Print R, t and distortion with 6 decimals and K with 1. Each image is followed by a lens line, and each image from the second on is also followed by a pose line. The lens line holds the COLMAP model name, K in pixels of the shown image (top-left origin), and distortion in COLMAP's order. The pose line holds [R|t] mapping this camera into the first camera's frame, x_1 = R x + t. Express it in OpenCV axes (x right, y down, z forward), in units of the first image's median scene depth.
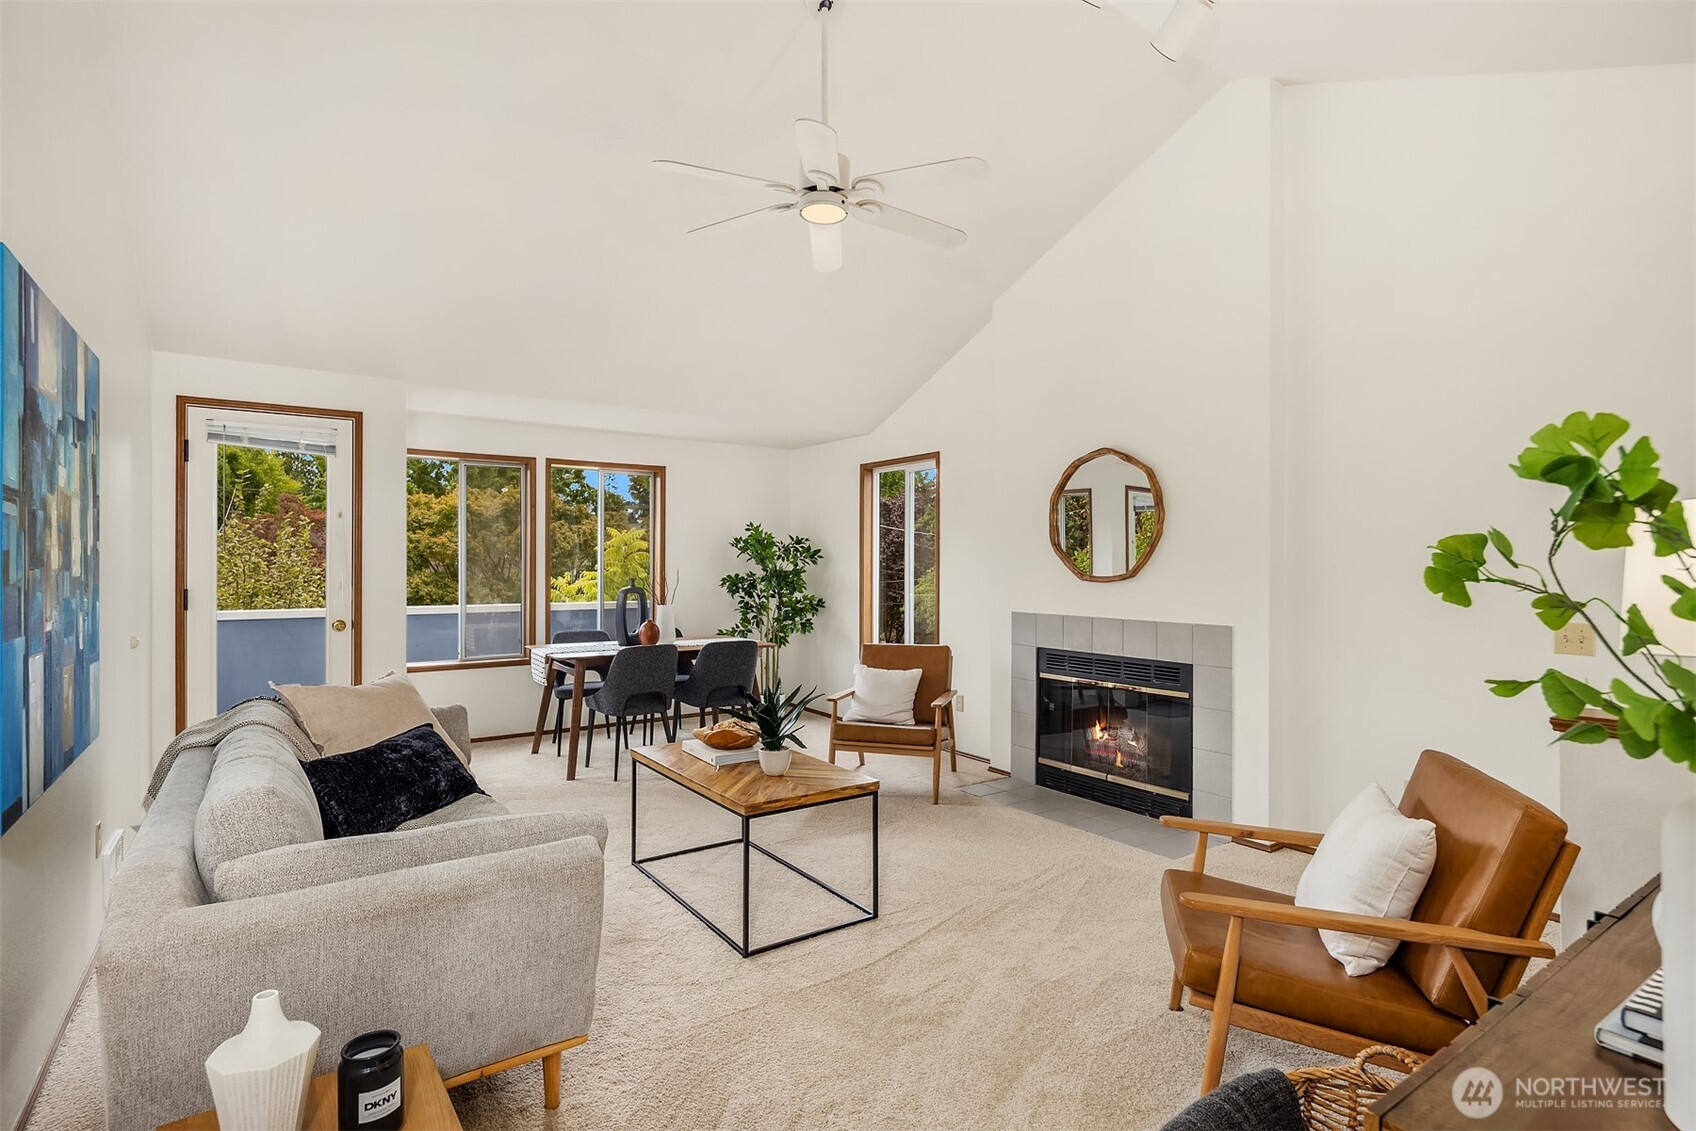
lens RADIAL K [[833.0, 0, 845.5], [0, 833.0, 557.3], [0, 0, 1]] dist [0.002406, -0.004432]
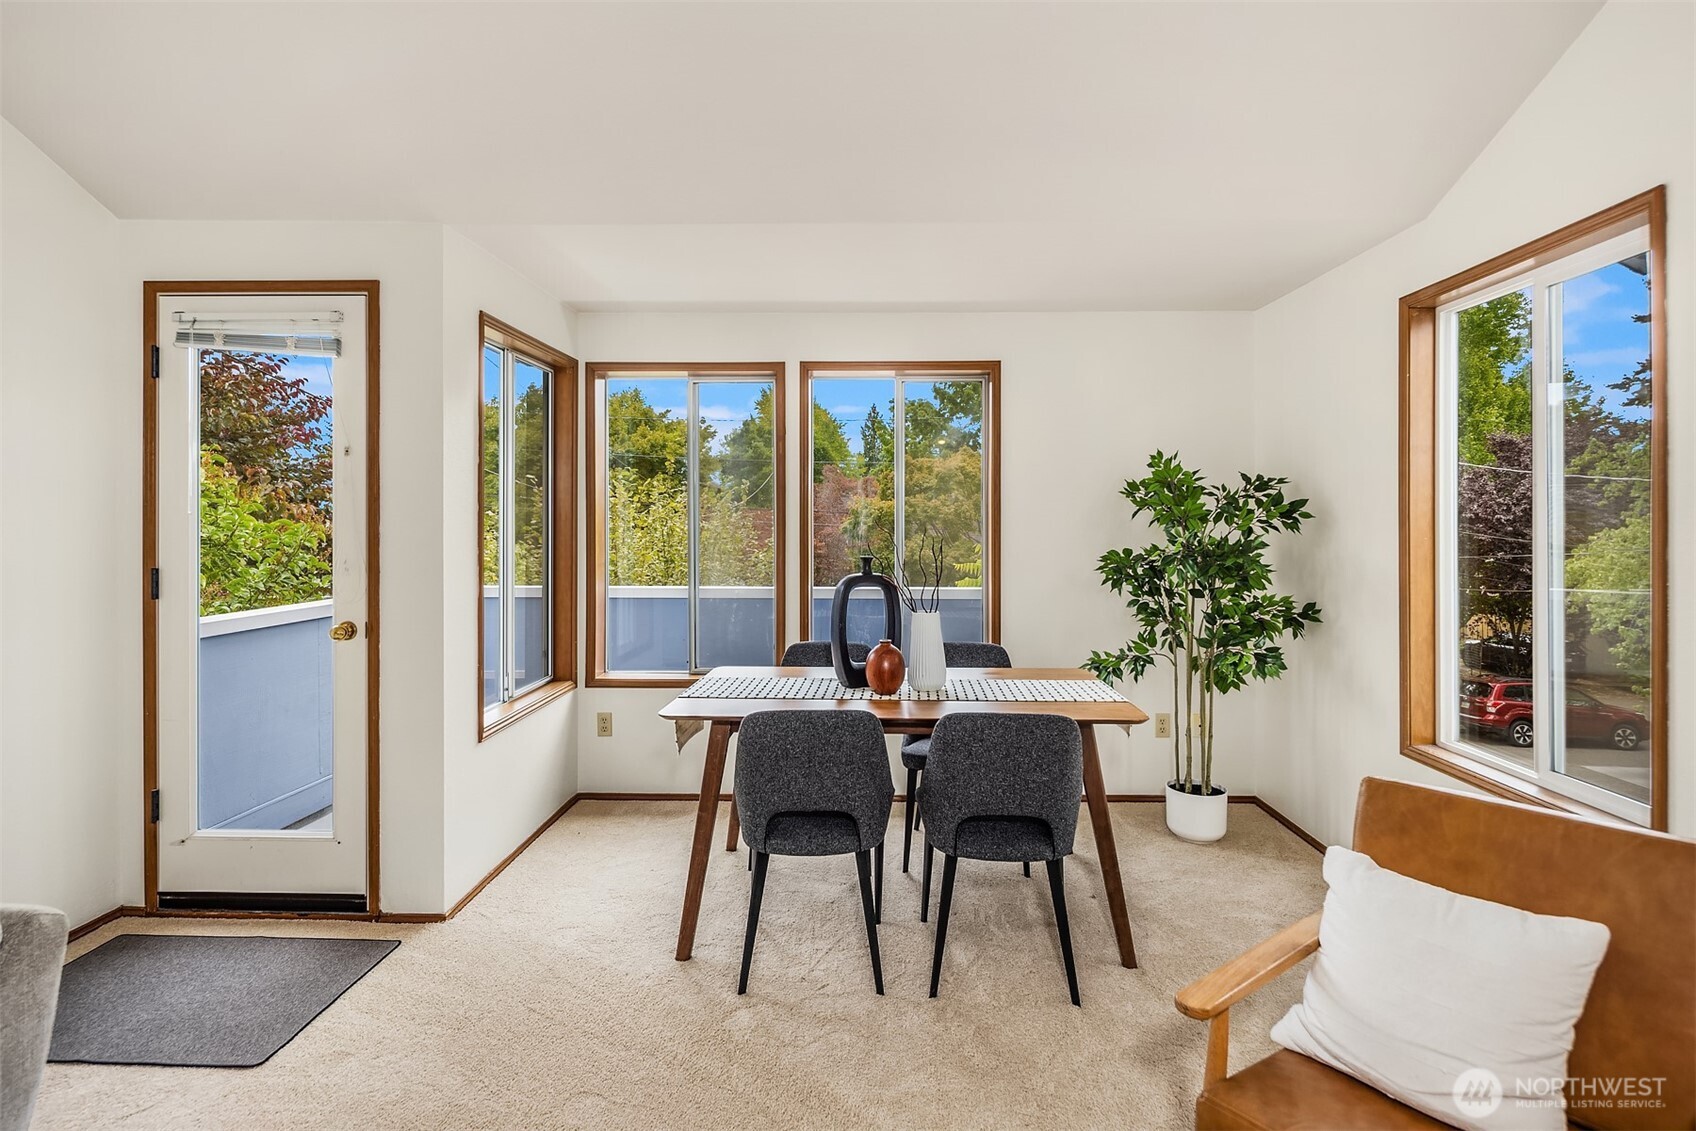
lens RADIAL K [[833.0, 0, 864.4], [0, 833.0, 522.3], [0, 0, 1]] dist [0.002406, -0.004432]
pose [[0.815611, -0.003642, -0.578589, 0.039511], [0.004465, 0.999990, -0.000002, 0.002400], [0.578584, -0.002582, 0.815619, 0.478972]]
